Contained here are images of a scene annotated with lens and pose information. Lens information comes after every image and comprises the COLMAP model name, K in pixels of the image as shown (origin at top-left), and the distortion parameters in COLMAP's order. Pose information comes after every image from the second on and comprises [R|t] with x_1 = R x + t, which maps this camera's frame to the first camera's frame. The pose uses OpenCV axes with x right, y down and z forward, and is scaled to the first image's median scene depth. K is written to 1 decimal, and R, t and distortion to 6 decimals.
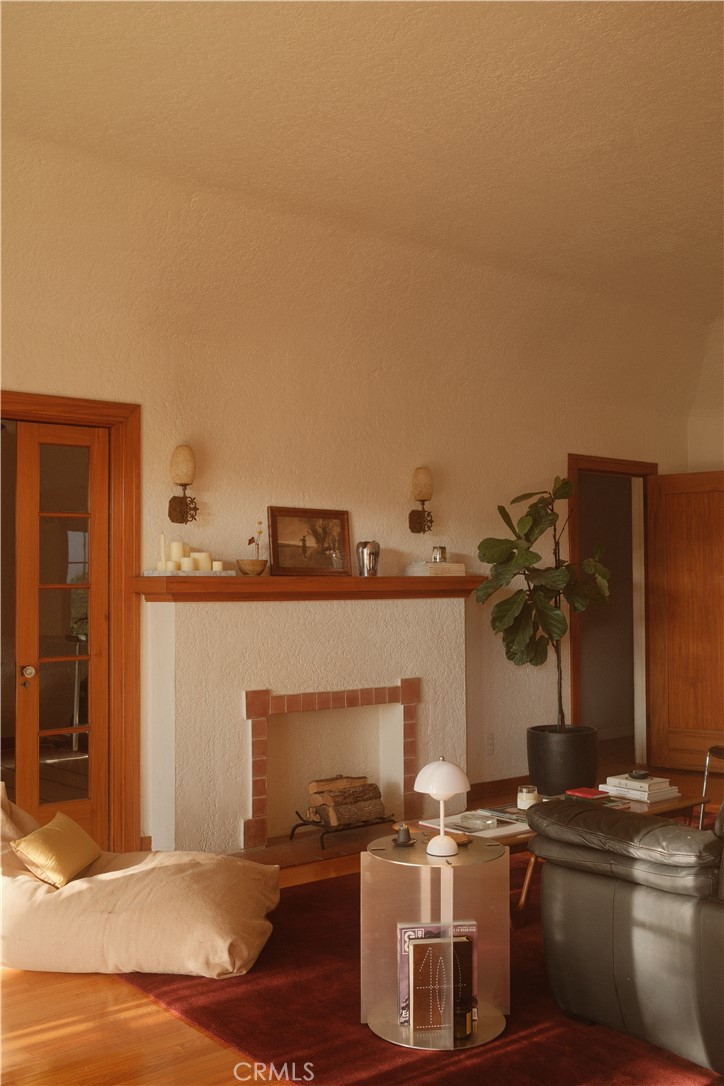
lens RADIAL K [[1129.5, 0, 362.0], [0, 1129.5, 543.0], [0, 0, 1]] dist [-0.053083, 0.001329]
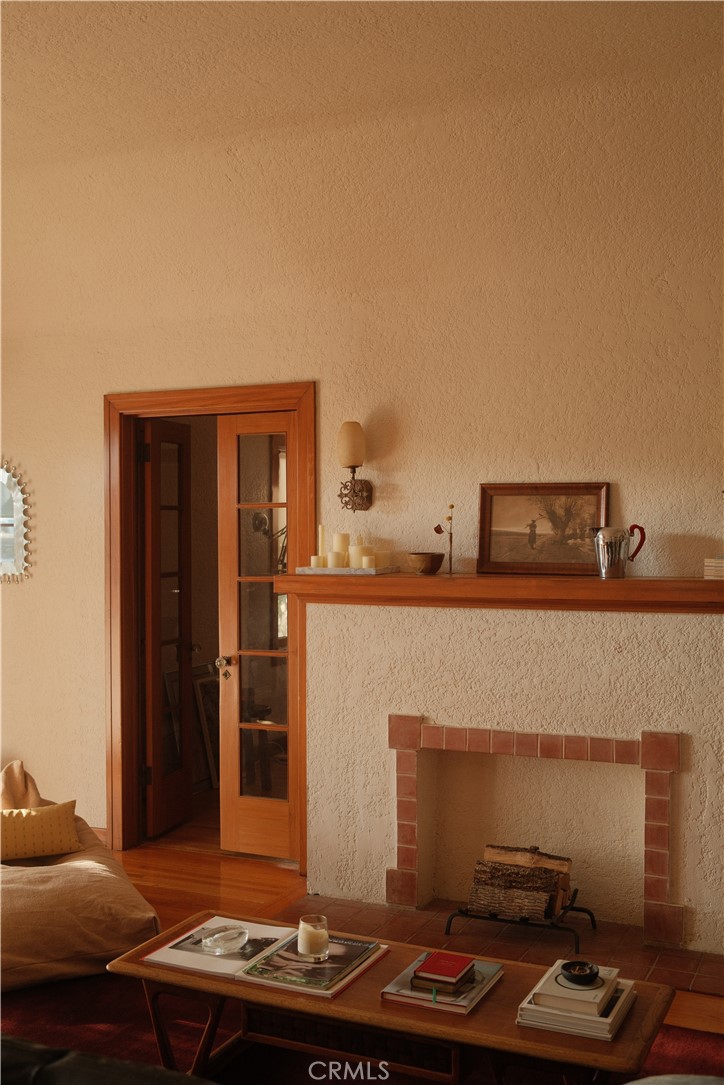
lens RADIAL K [[1128.5, 0, 362.0], [0, 1128.5, 542.5], [0, 0, 1]] dist [-0.053083, 0.001329]
pose [[0.438579, 0.014484, -0.898576, 0.580109], [0.033755, 0.998899, 0.032576, -0.019953], [0.898059, -0.044619, 0.437607, 0.581134]]
